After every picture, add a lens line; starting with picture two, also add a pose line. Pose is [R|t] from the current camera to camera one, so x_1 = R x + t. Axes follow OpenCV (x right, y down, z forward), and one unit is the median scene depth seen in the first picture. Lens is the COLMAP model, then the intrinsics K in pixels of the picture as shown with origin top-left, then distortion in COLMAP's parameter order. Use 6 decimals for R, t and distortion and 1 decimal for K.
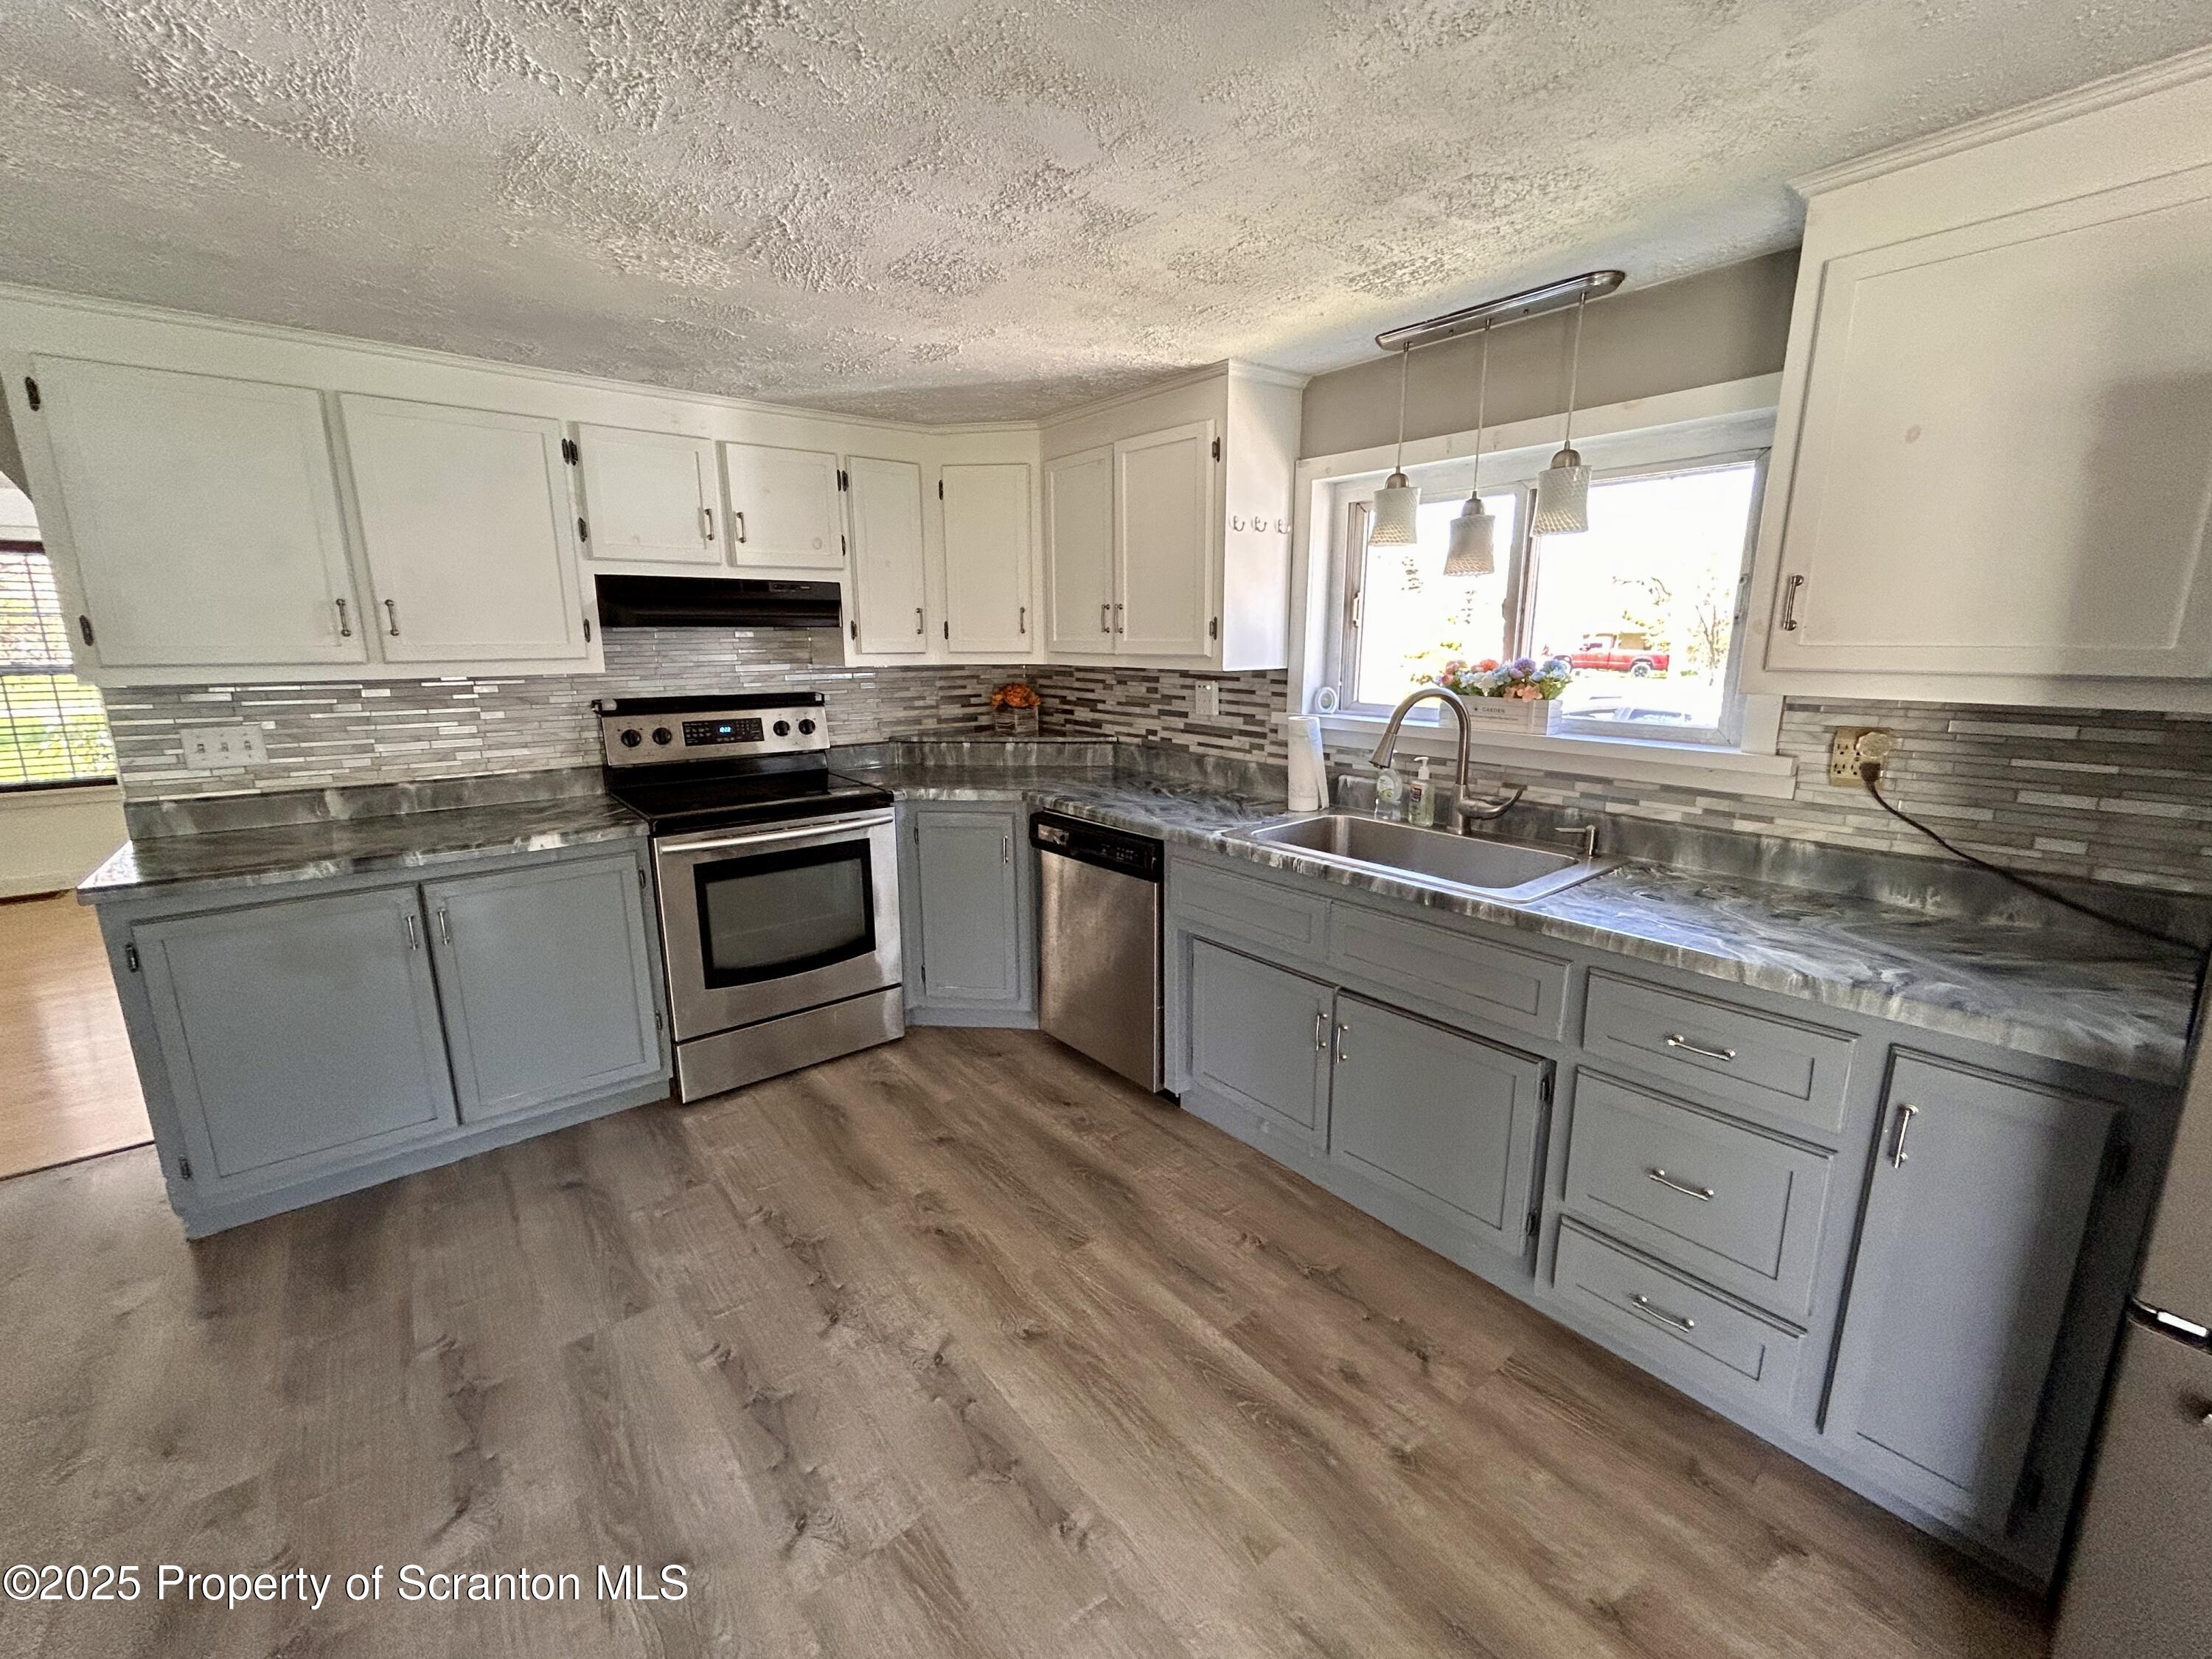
lens RADIAL K [[891.9, 0, 1106.0], [0, 891.9, 829.5], [0, 0, 1]] dist [0.002492, 0.000231]
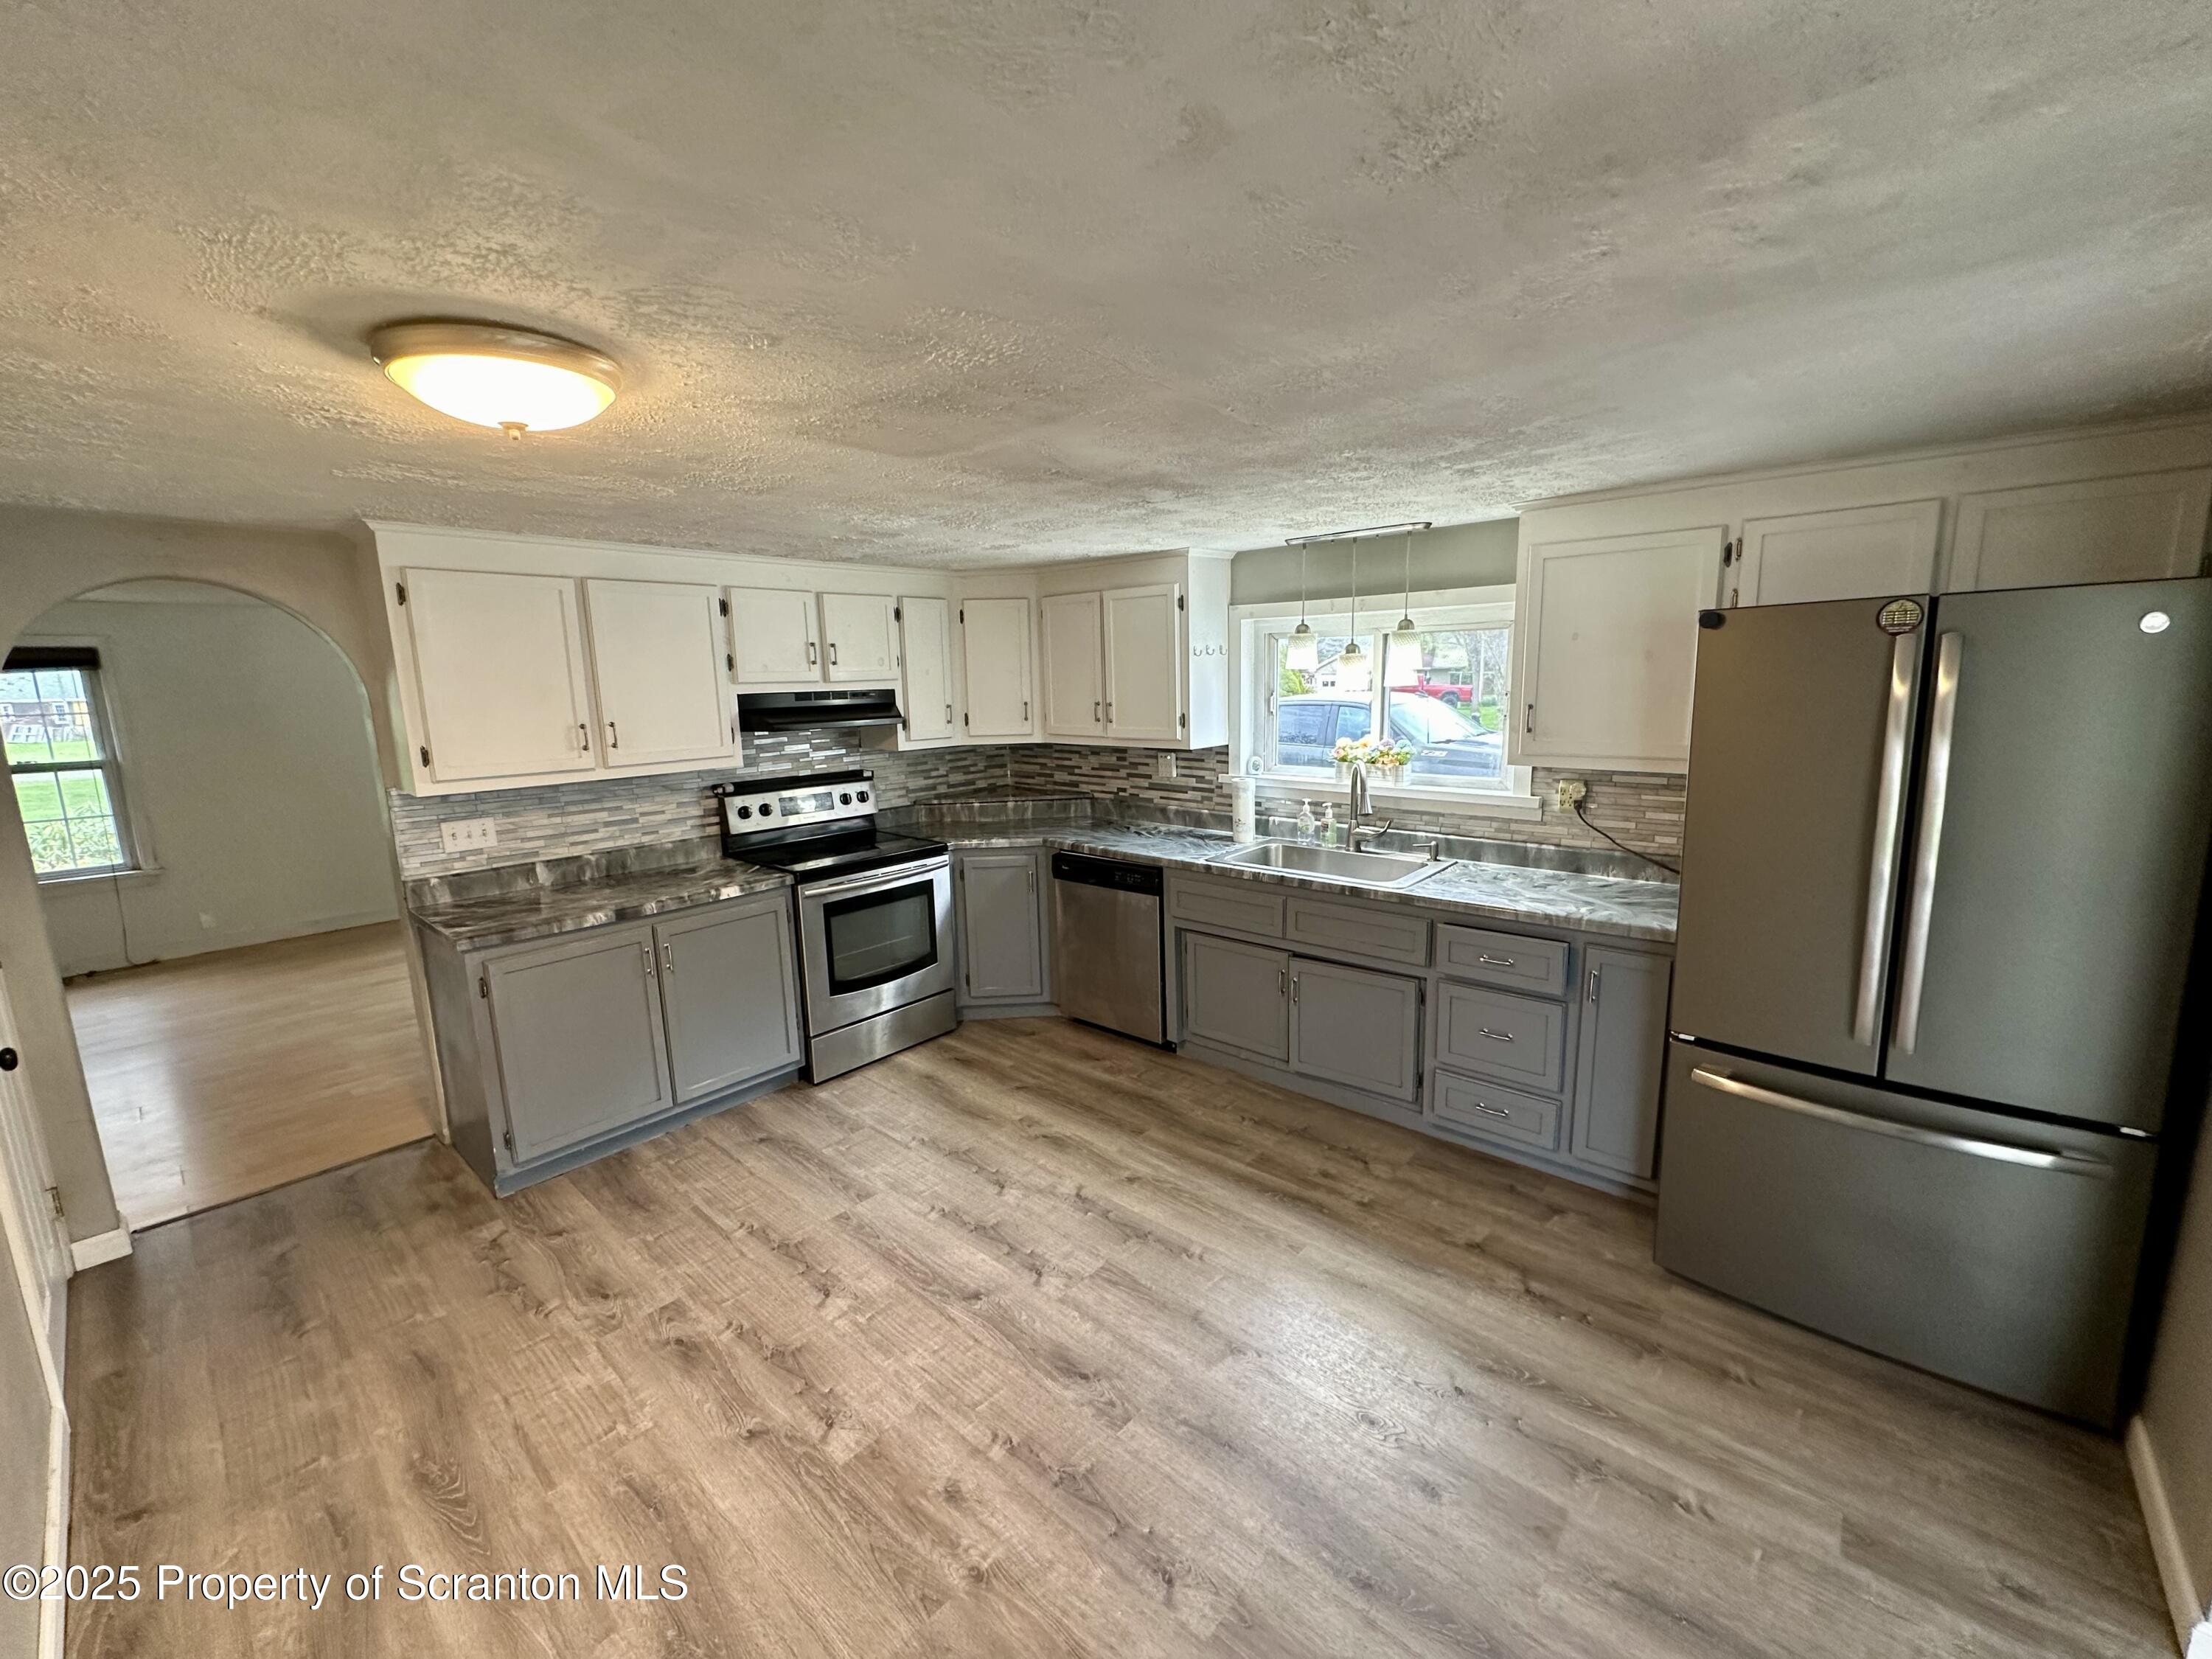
lens RADIAL K [[887.8, 0, 1101.7], [0, 887.8, 835.6], [0, 0, 1]] dist [0.000937, 0.000034]
pose [[0.985907, -0.049076, 0.159933, -0.251143], [0.054919, 0.997968, -0.032314, 0.002598], [-0.158022, 0.040642, 0.986599, -0.405992]]
